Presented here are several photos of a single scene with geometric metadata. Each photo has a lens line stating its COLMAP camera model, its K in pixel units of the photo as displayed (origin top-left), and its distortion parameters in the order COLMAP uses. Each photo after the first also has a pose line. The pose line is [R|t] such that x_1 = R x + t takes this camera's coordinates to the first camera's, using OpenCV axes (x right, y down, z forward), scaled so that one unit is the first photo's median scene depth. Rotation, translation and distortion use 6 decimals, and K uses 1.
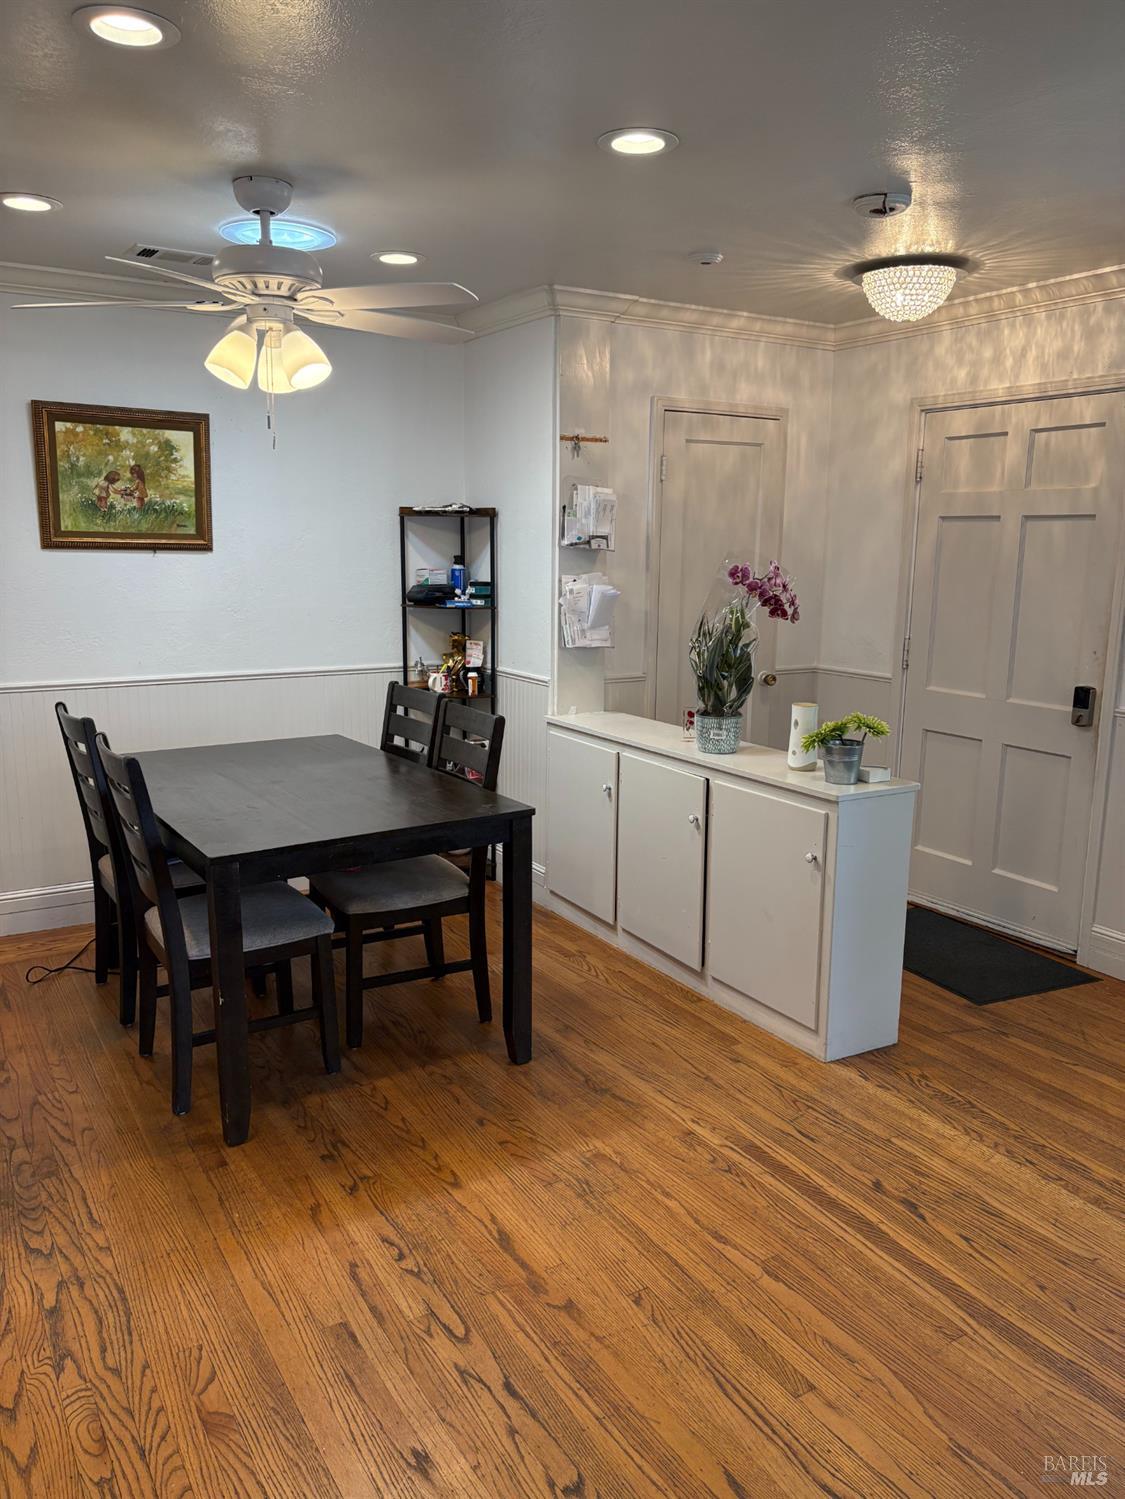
lens RADIAL K [[1128.8, 0, 568.4], [0, 1128.8, 768.8], [0, 0, 1]] dist [0.097493, -0.062568]
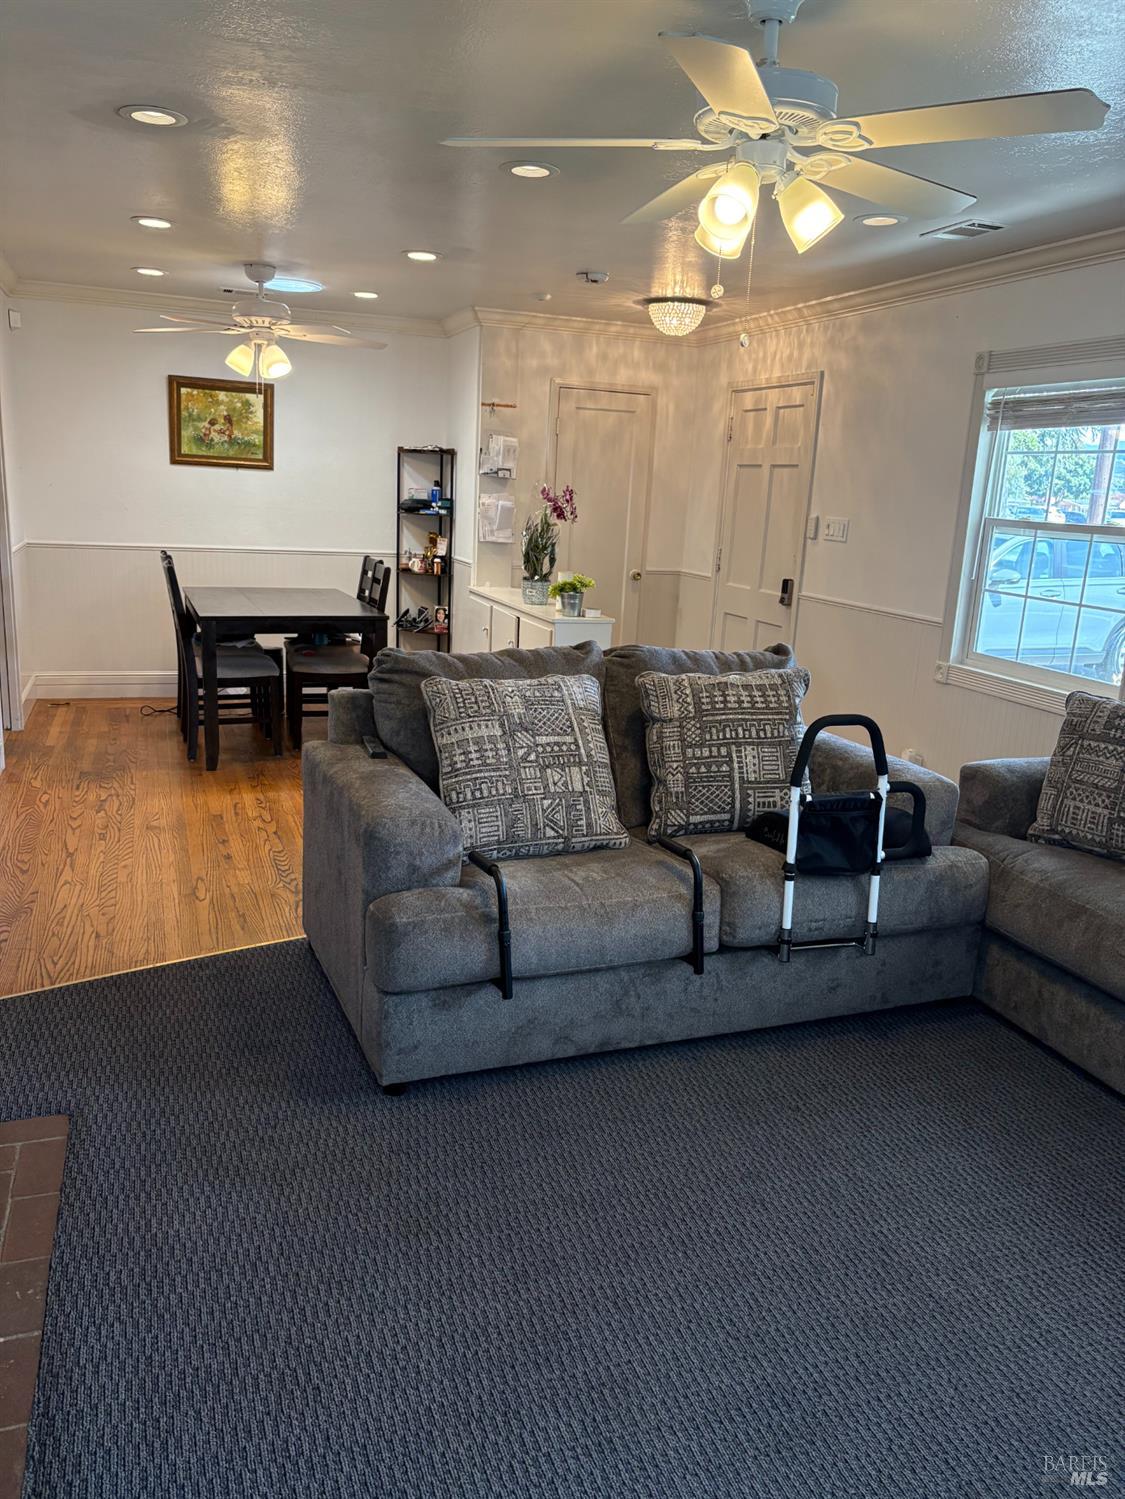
lens RADIAL K [[1143.9, 0, 562.5], [0, 1143.9, 749.5], [0, 0, 1]] dist [0.168030, -0.246594]
pose [[0.977465, 0.079480, -0.195565, 0.442185], [-0.075423, 0.996755, 0.028118, 0.125312], [0.197165, -0.012734, 0.980288, -0.530772]]
